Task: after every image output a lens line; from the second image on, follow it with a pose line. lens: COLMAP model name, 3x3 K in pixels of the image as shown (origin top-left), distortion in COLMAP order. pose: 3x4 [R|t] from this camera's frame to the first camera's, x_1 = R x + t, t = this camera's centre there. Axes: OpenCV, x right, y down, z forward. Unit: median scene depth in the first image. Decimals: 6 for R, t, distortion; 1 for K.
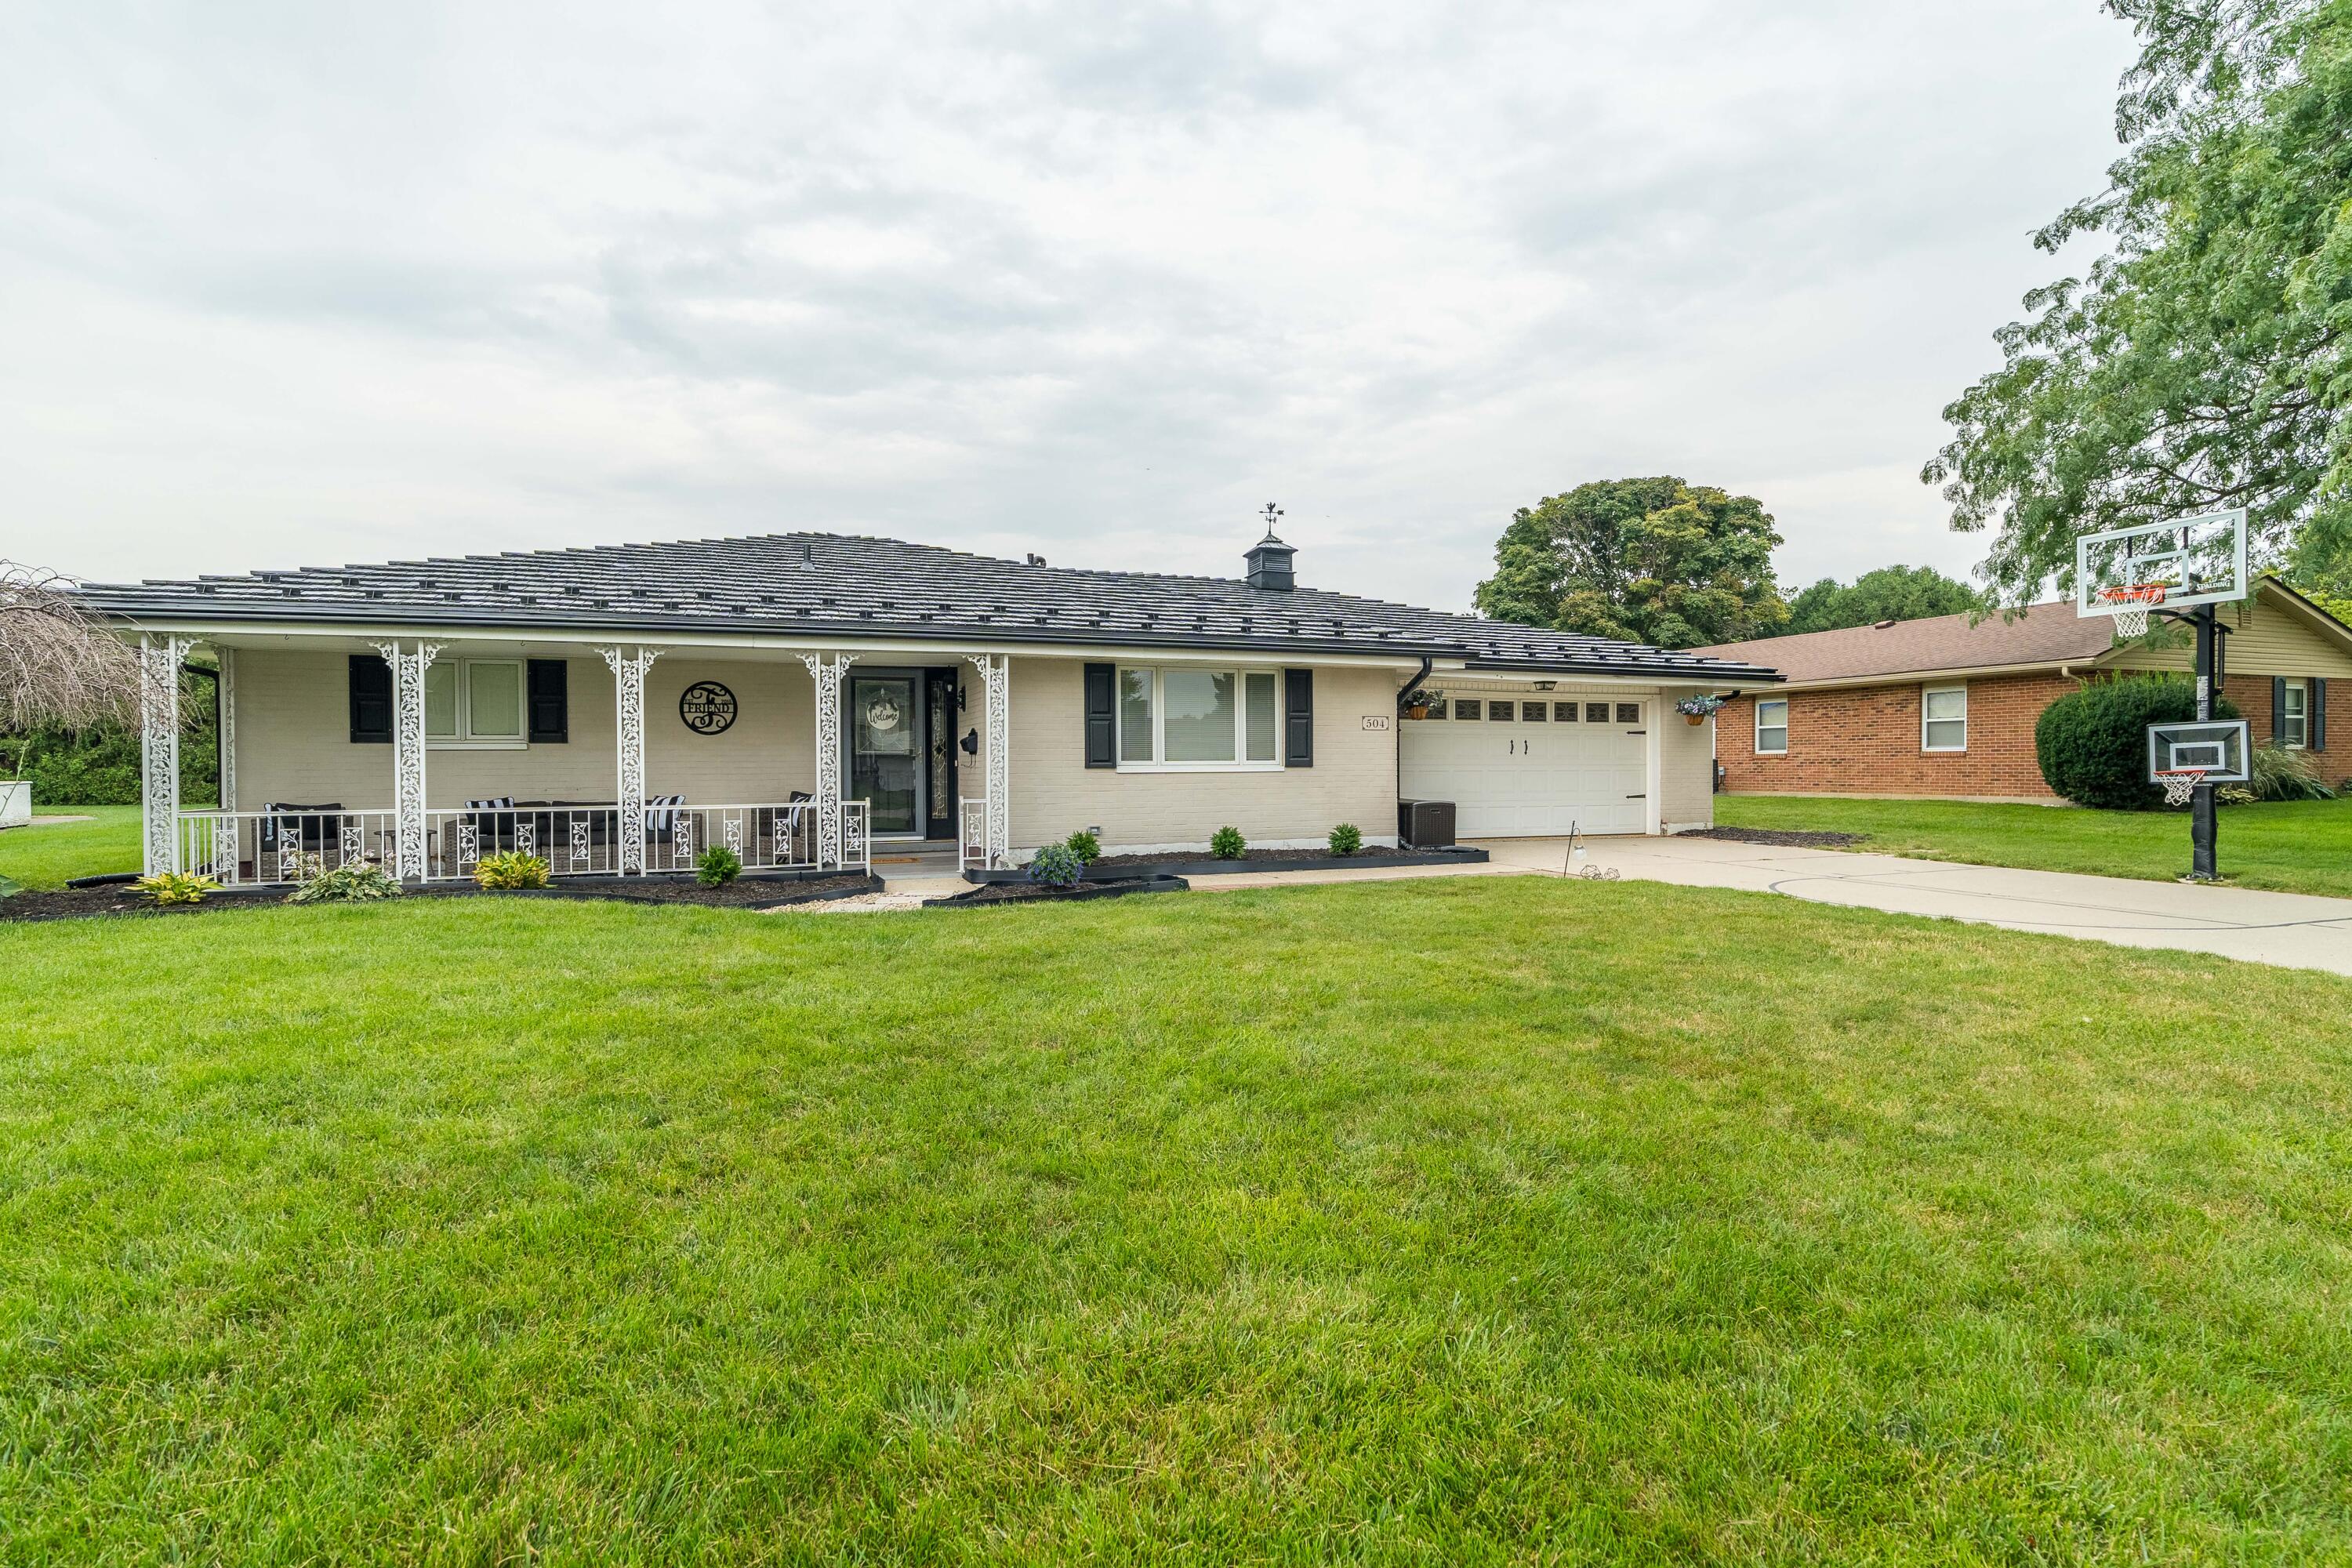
lens RADIAL K [[1135.2, 0, 1176.0], [0, 1135.2, 784.0], [0, 0, 1]] dist [0.003138, -0.000251]
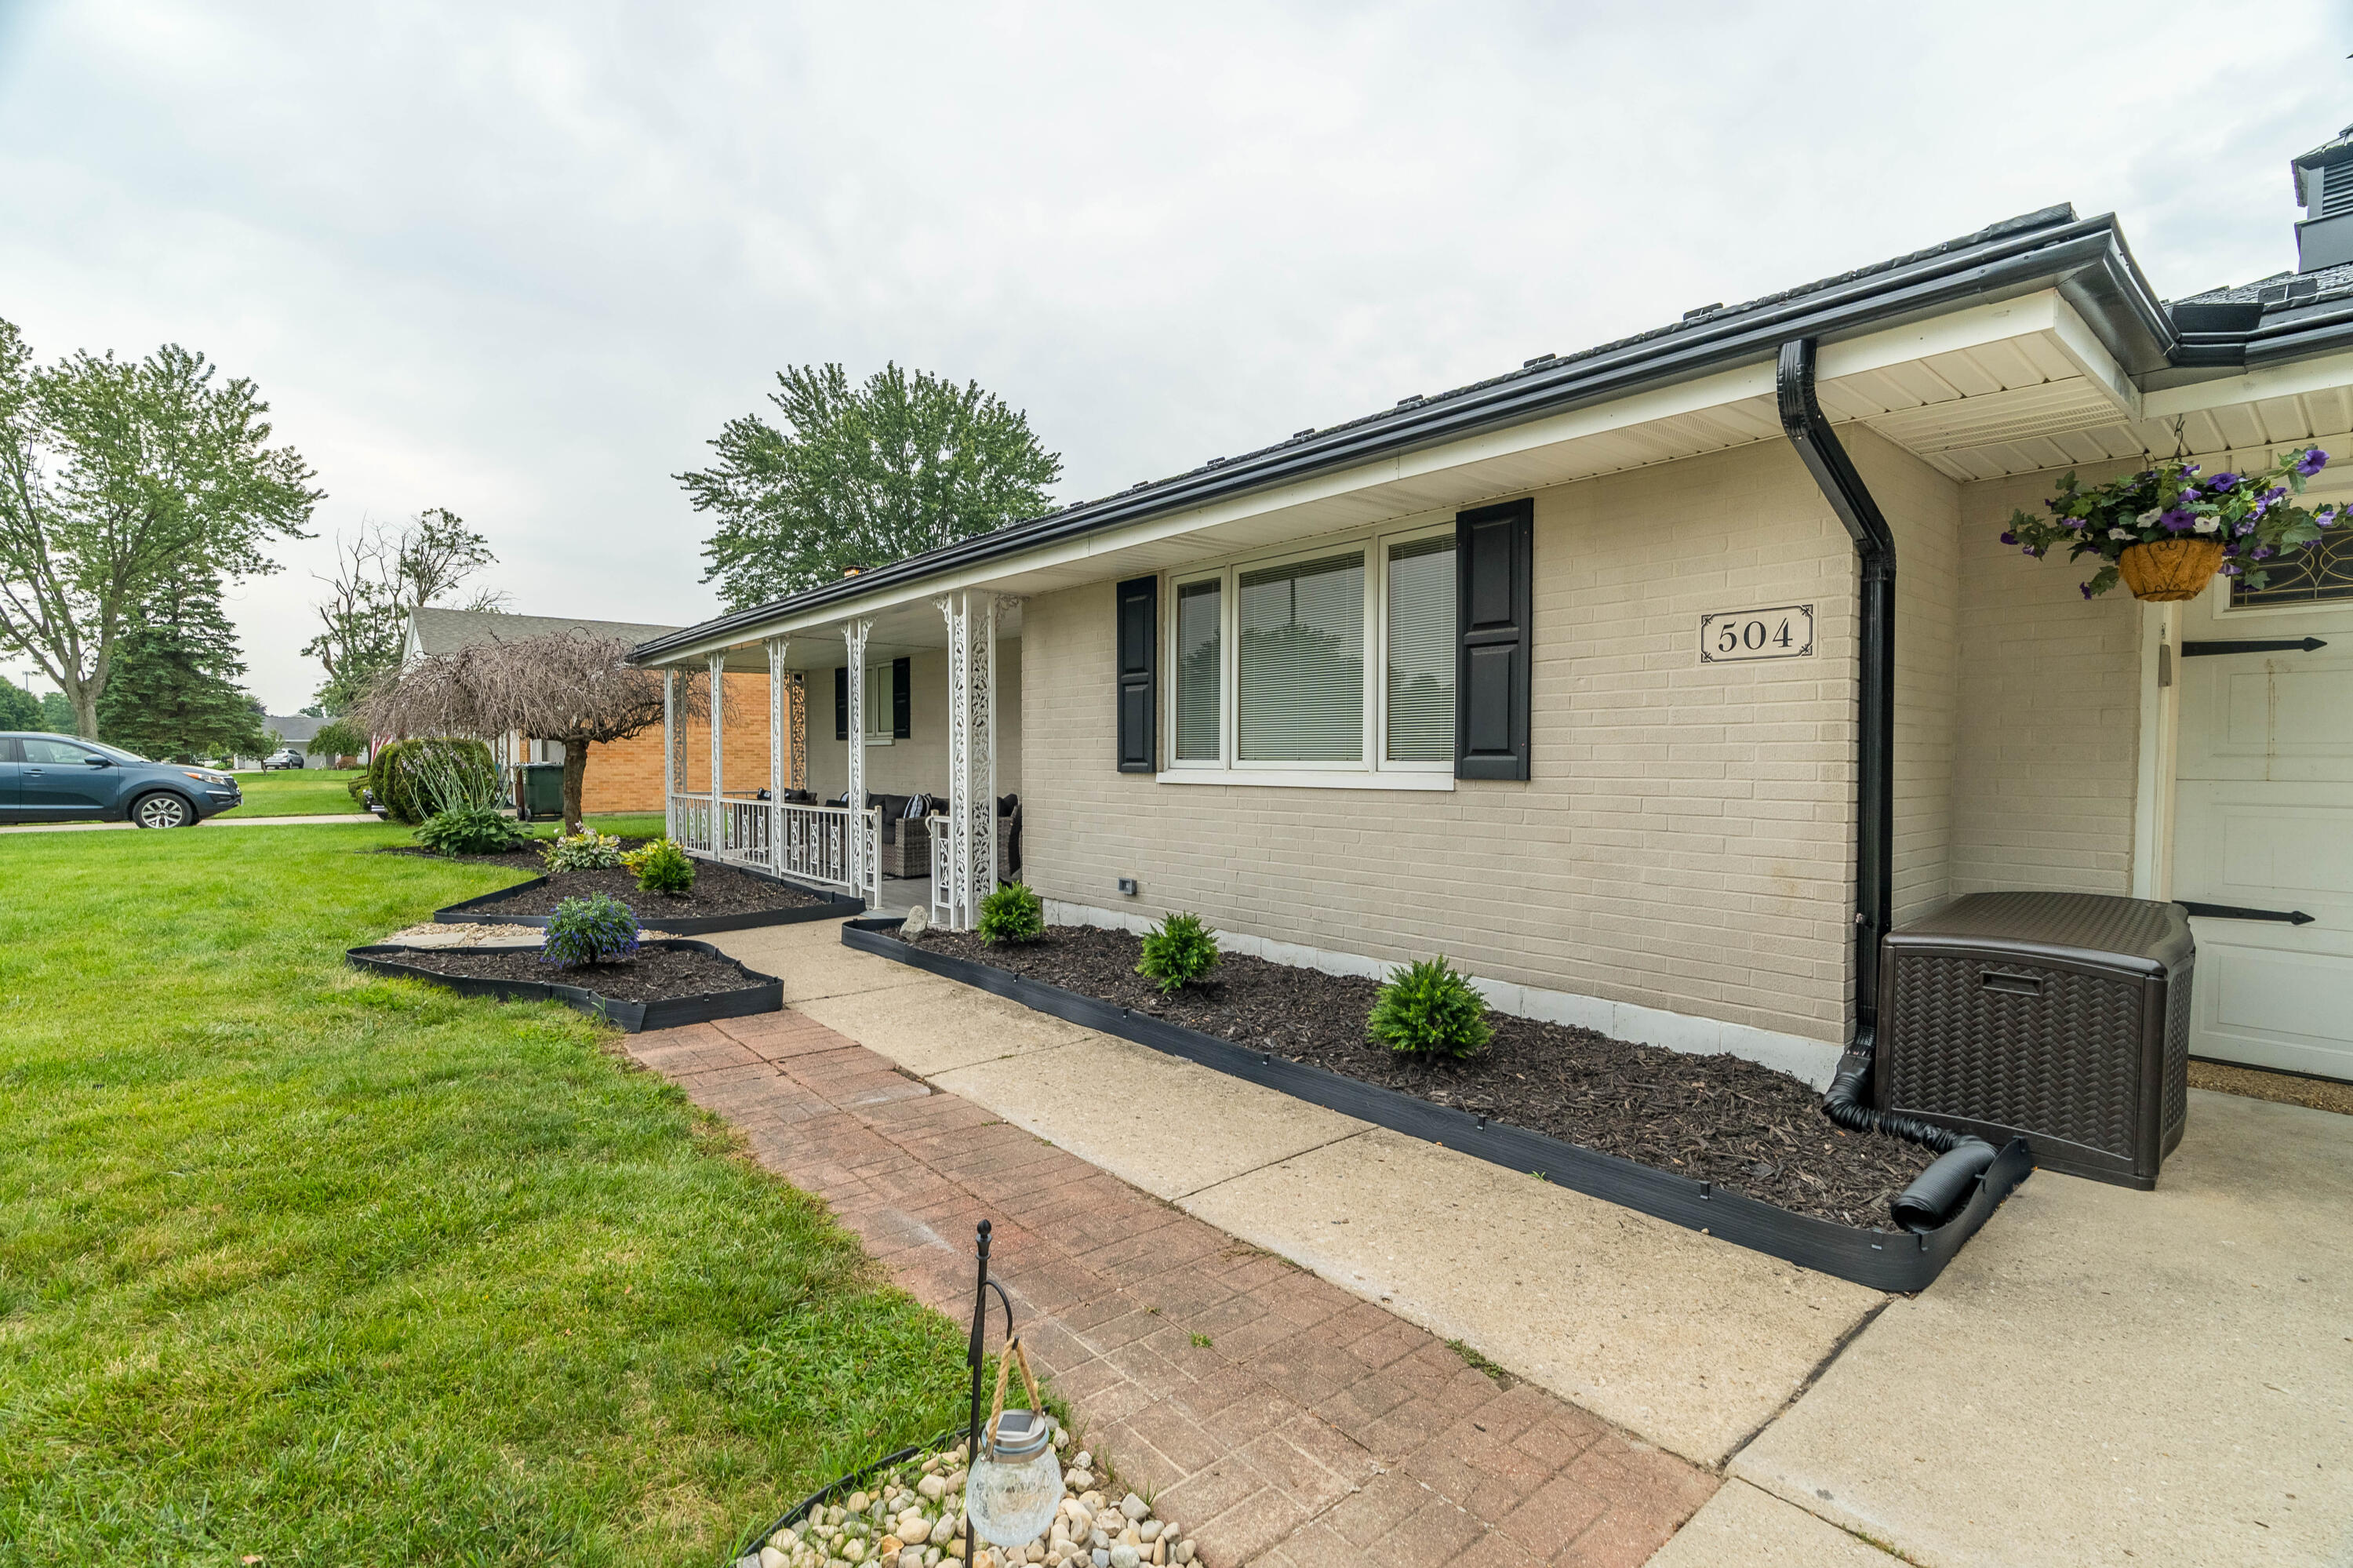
lens RADIAL K [[1082.8, 0, 1176.5], [0, 1082.8, 784.0], [0, 0, 1]] dist [-0.000439, -0.000039]
pose [[0.362446, 0.029161, -0.931549, 0.325178], [-0.018570, 0.999538, 0.024064, -0.016391], [0.931820, 0.008577, 0.362820, 0.634297]]
